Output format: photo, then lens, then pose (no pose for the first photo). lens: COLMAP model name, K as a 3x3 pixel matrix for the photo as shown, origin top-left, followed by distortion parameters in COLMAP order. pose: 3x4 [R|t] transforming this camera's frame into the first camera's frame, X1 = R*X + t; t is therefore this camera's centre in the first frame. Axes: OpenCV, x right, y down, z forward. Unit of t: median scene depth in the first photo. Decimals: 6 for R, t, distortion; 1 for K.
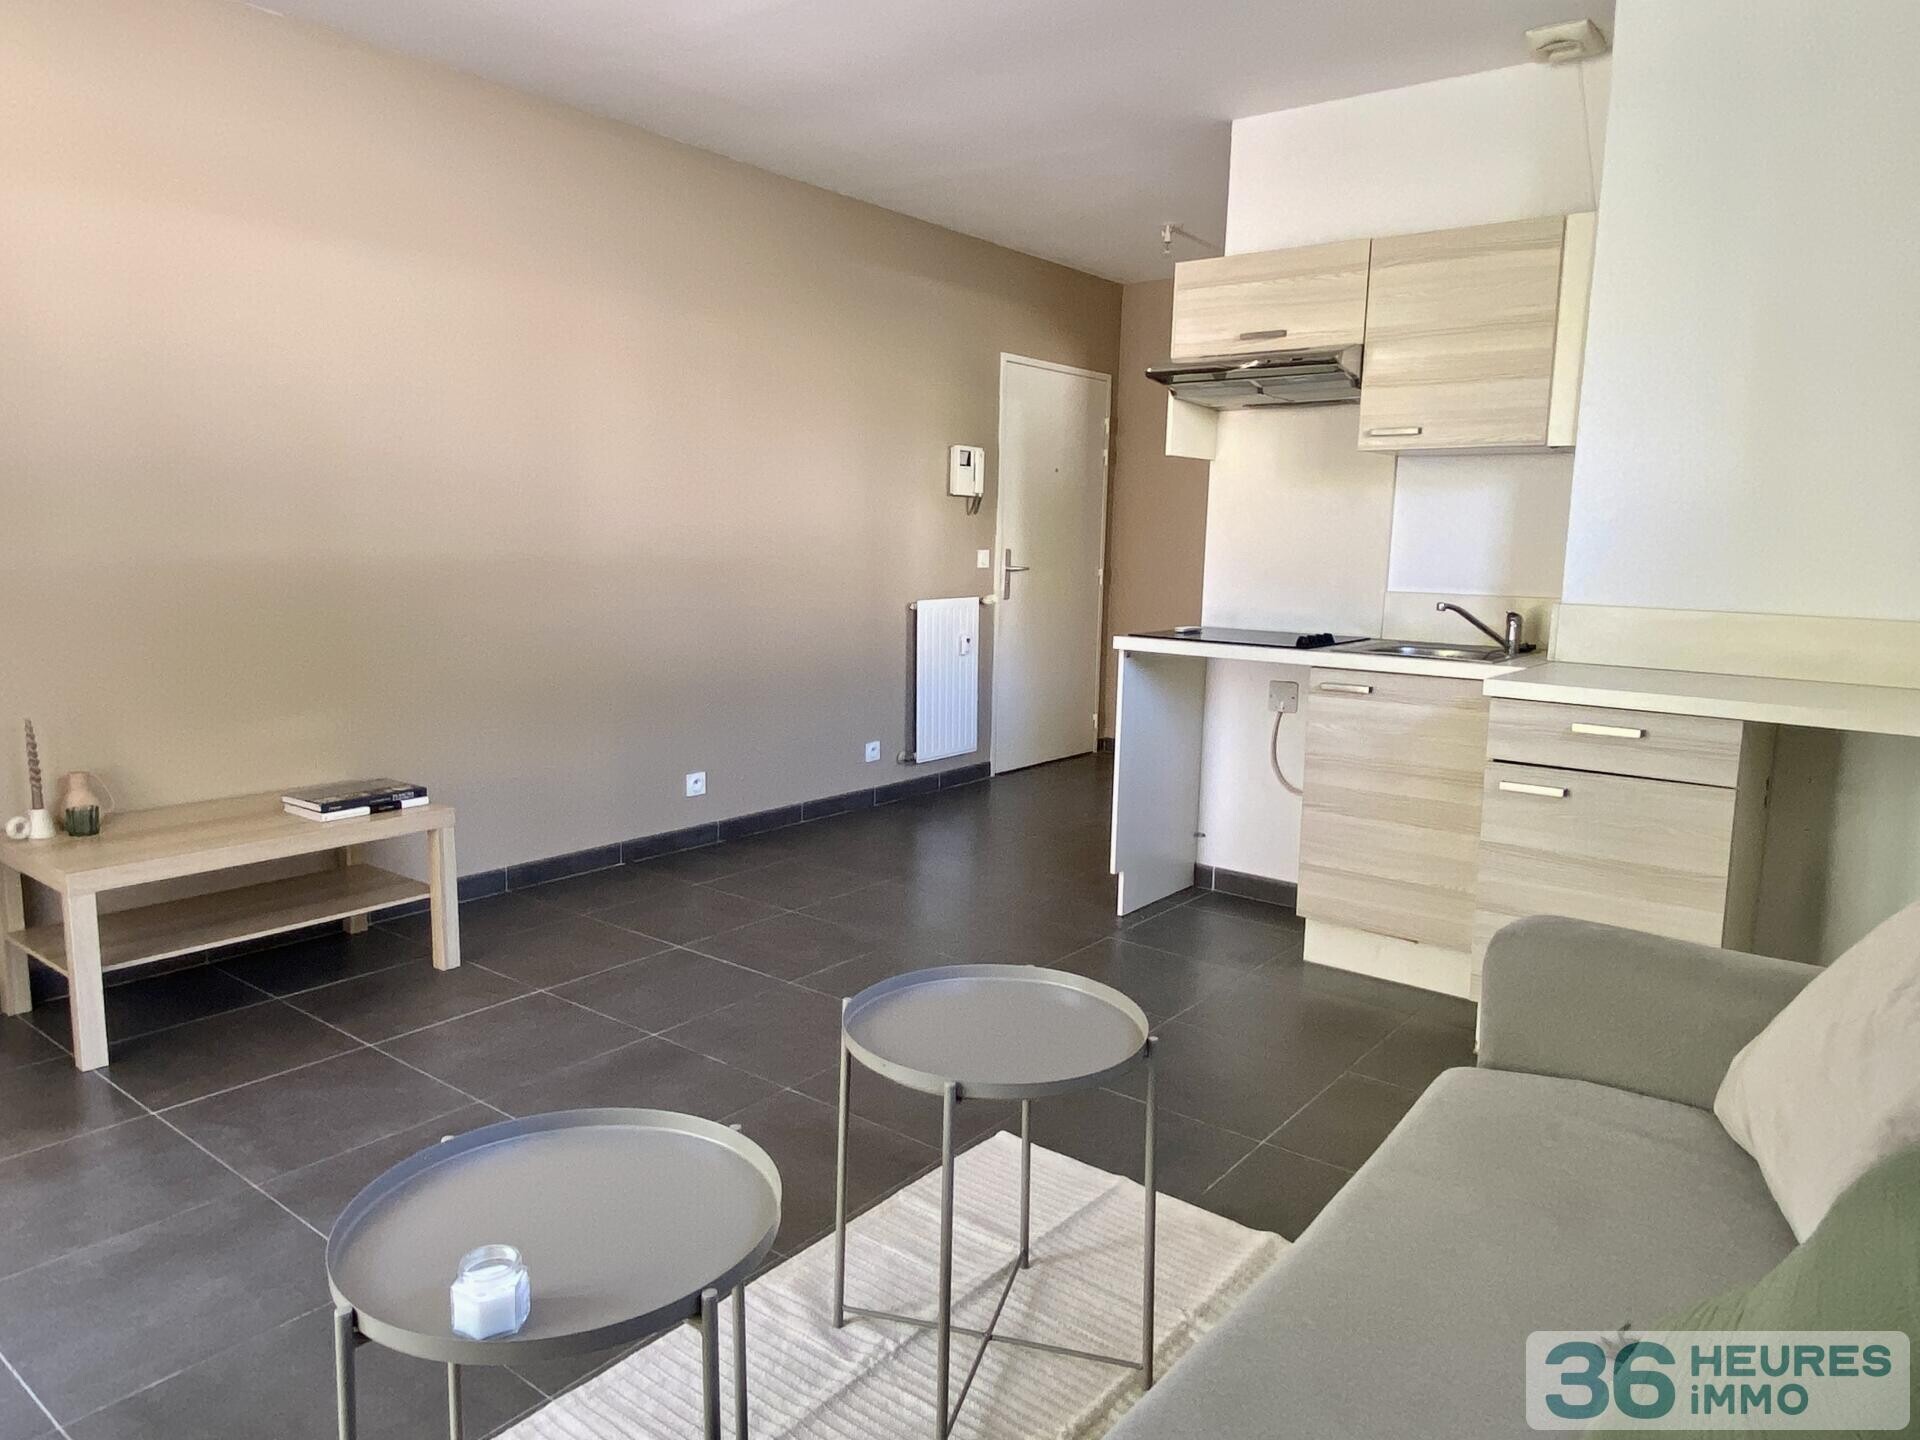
lens RADIAL K [[1266.8, 0, 960.0], [0, 1266.8, 720.0], [0, 0, 1]] dist [0.003199, 0.000072]
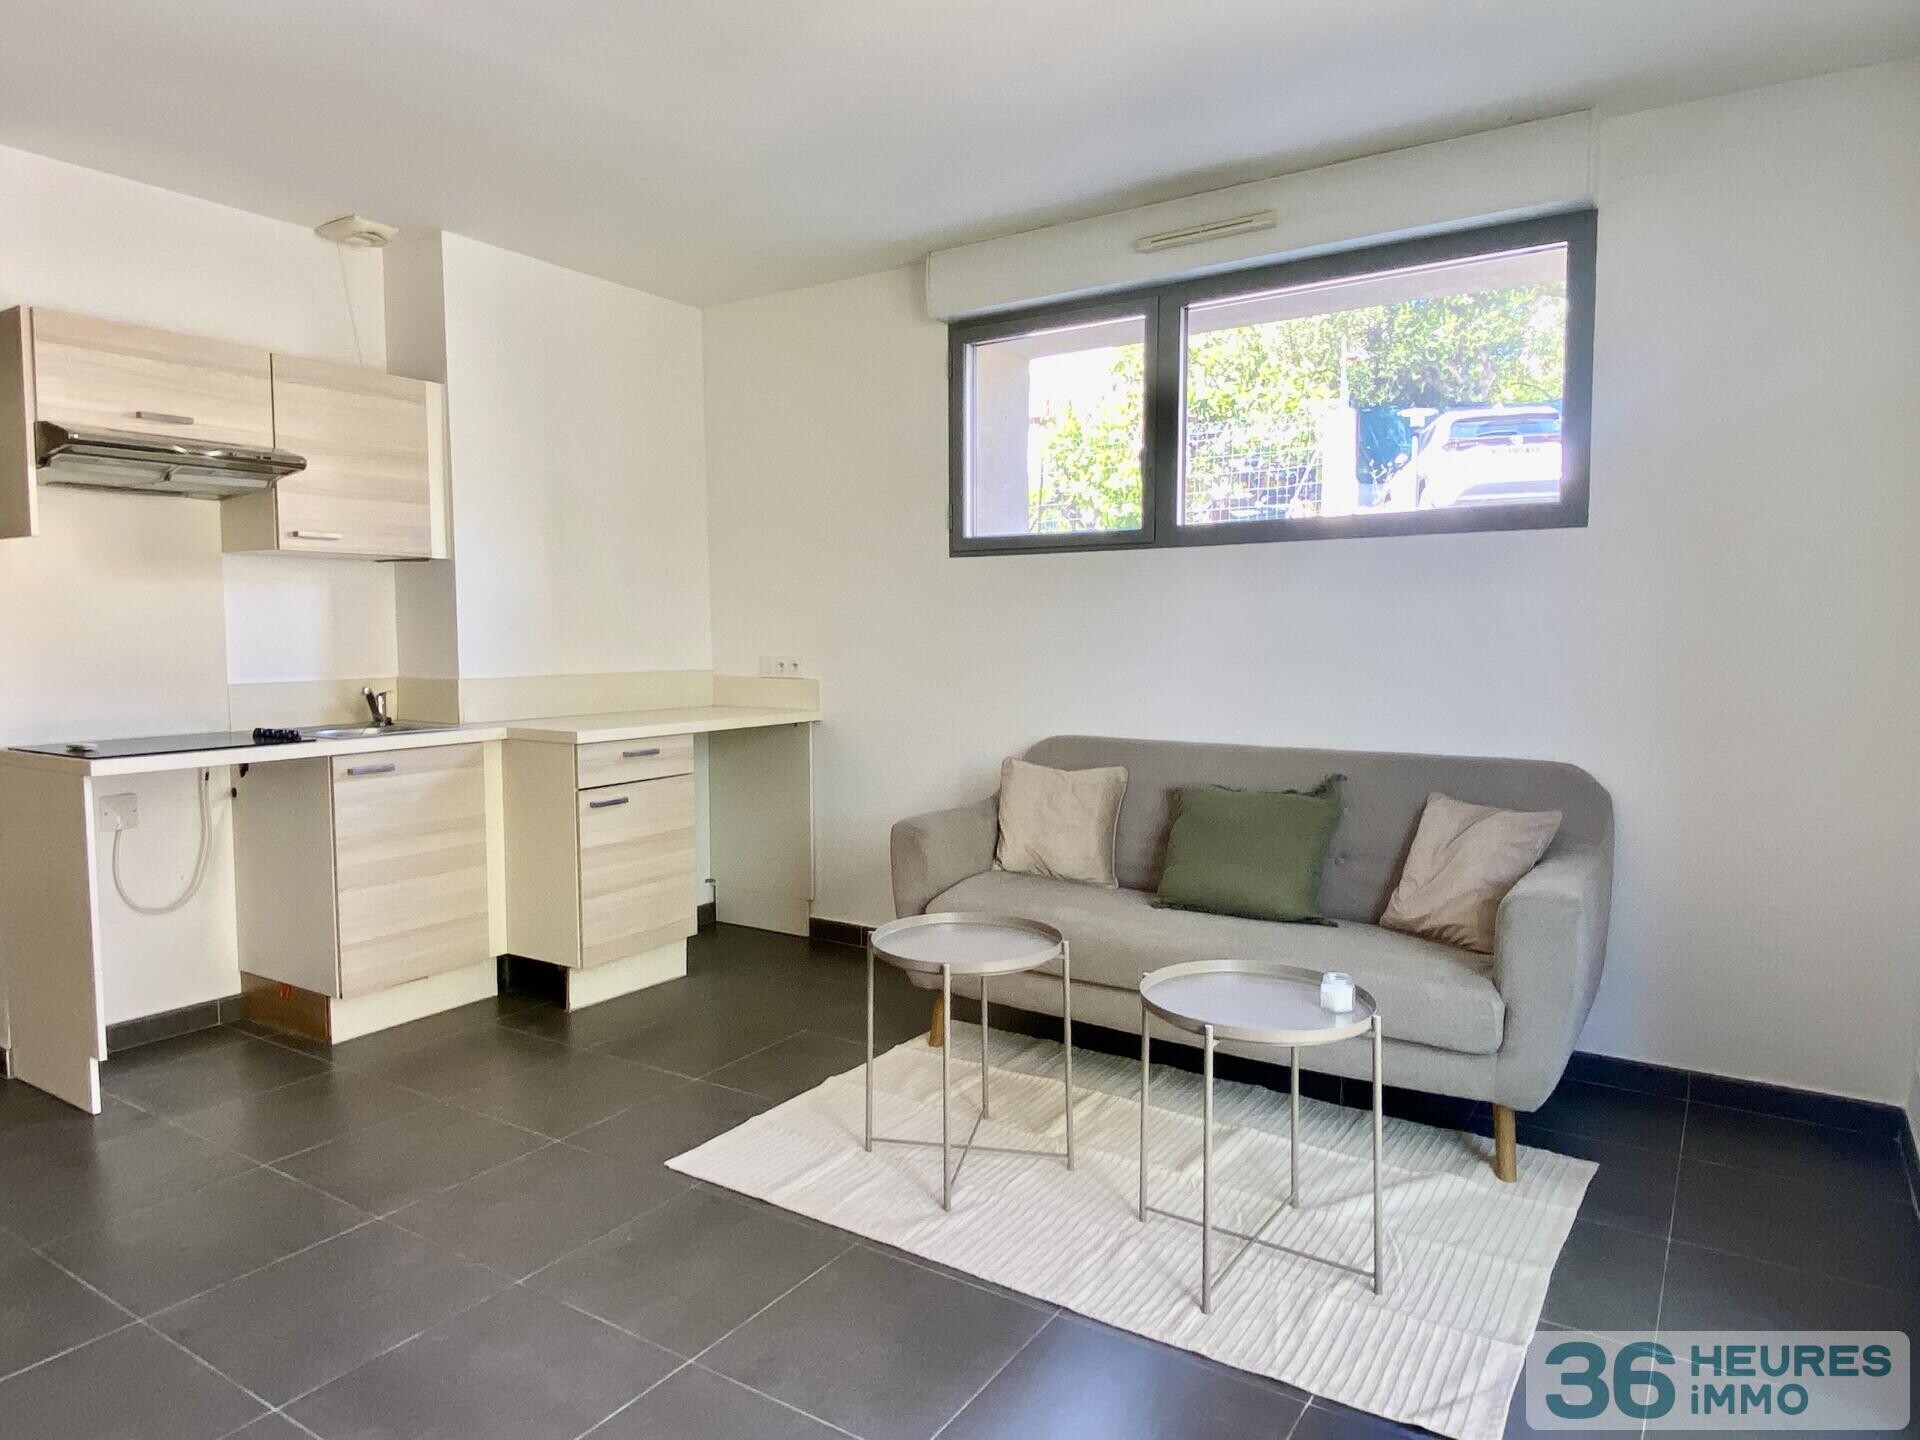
lens RADIAL K [[1172.1, 0, 965.0], [0, 1172.1, 713.7], [0, 0, 1]] dist [0.047743, -0.068189]
pose [[-0.085596, -0.089086, 0.992339, -0.749498], [0.148312, 0.983758, 0.101109, -0.099884], [-0.985229, 0.155830, -0.070993, 0.565352]]
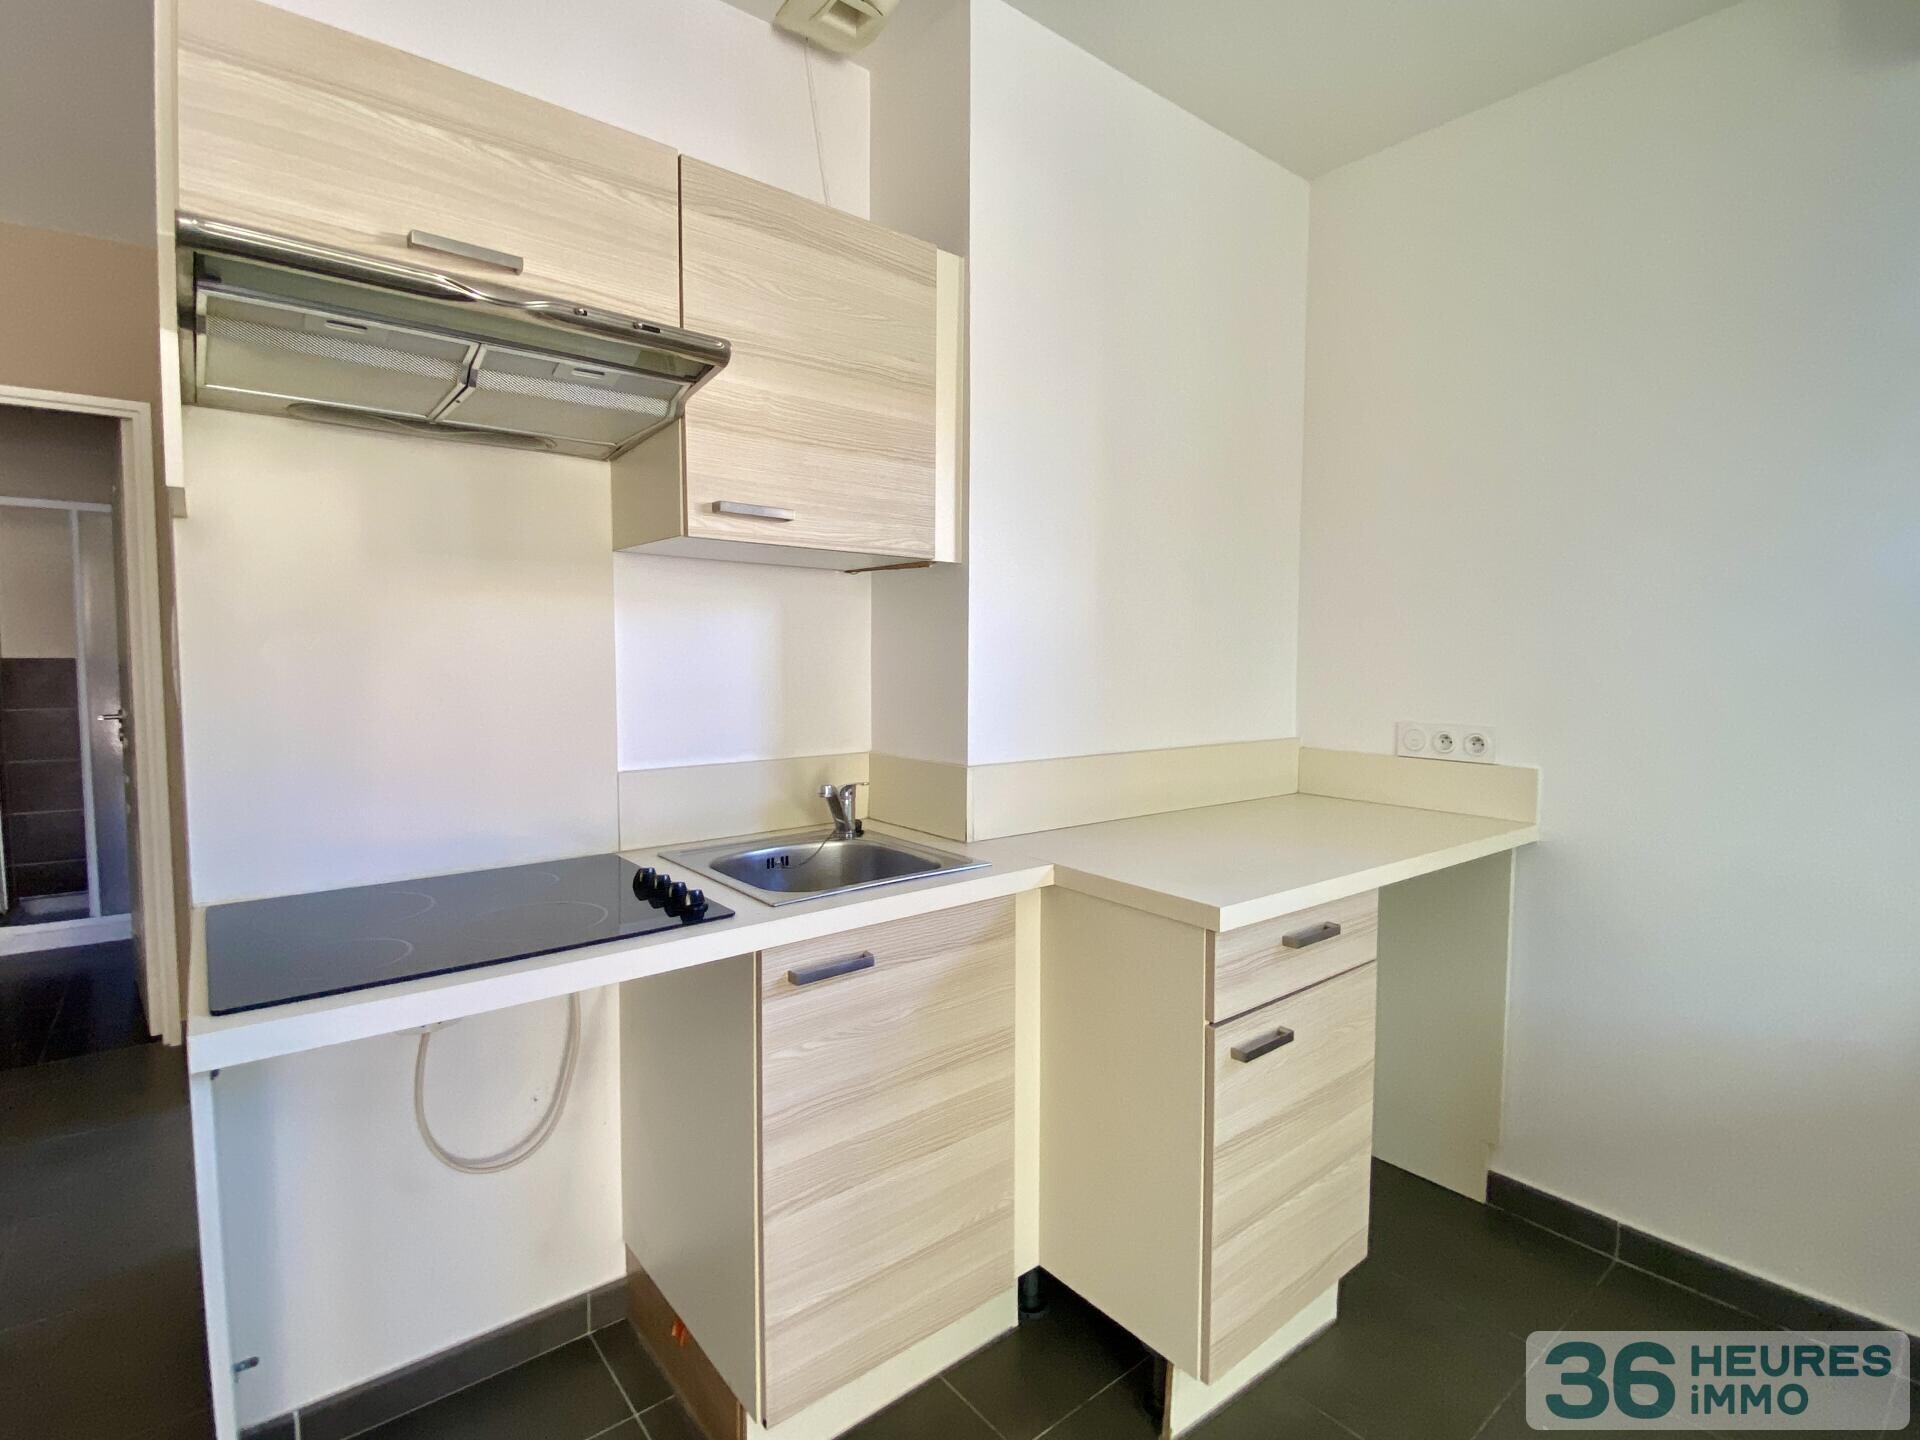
lens RADIAL K [[903.0, 0, 960.0], [0, 903.0, 720.0], [0, 0, 1]] dist [0.022572, -0.000004]
pose [[0.232984, -0.083338, 0.968903, -0.050597], [0.143280, 0.988390, 0.050561, -0.144080], [-0.961868, 0.127044, 0.242219, 0.845359]]
